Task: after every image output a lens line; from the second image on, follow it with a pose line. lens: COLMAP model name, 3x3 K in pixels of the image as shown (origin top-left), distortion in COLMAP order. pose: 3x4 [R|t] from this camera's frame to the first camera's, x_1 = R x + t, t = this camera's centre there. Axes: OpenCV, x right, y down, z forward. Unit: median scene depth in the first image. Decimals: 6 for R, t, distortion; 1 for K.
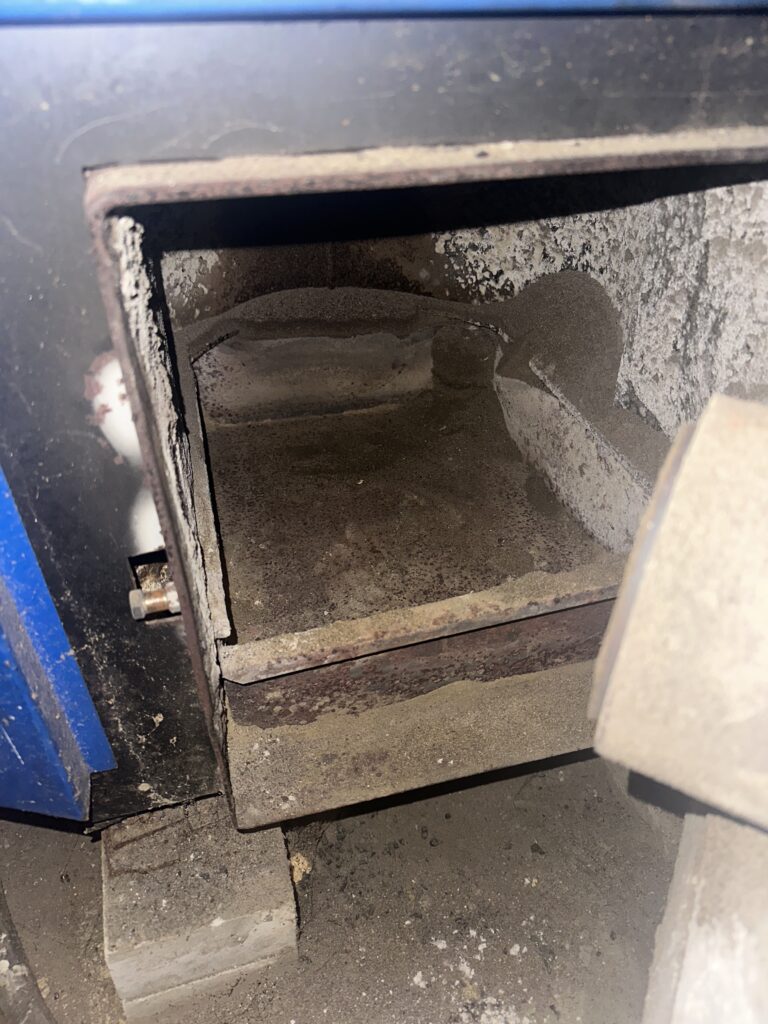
lens RADIAL K [[771.7, 0, 387.5], [0, 771.7, 511.4], [0, 0, 1]] dist [-0.056036, 0.019136]
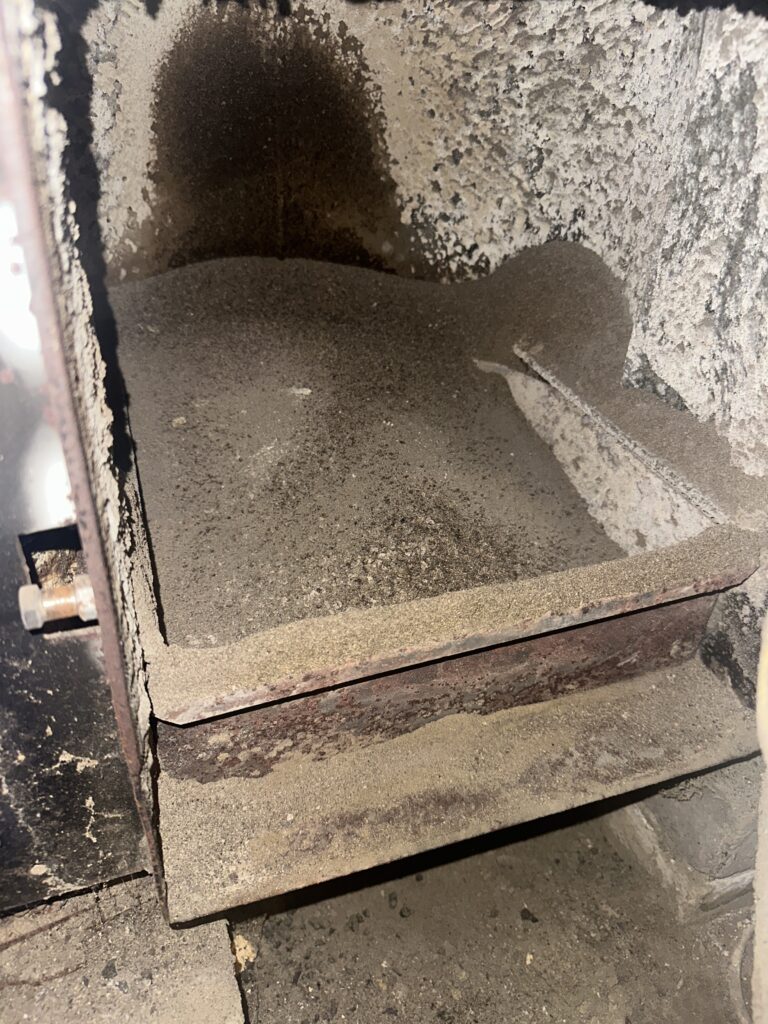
lens RADIAL K [[771.7, 0, 385.8], [0, 771.7, 497.5], [0, 0, 1]] dist [-0.056036, 0.019136]
pose [[0.994871, 0.010411, 0.100610, -0.062694], [-0.004767, 0.998409, -0.056179, 0.044143], [-0.101035, 0.055411, 0.993339, 0.219622]]
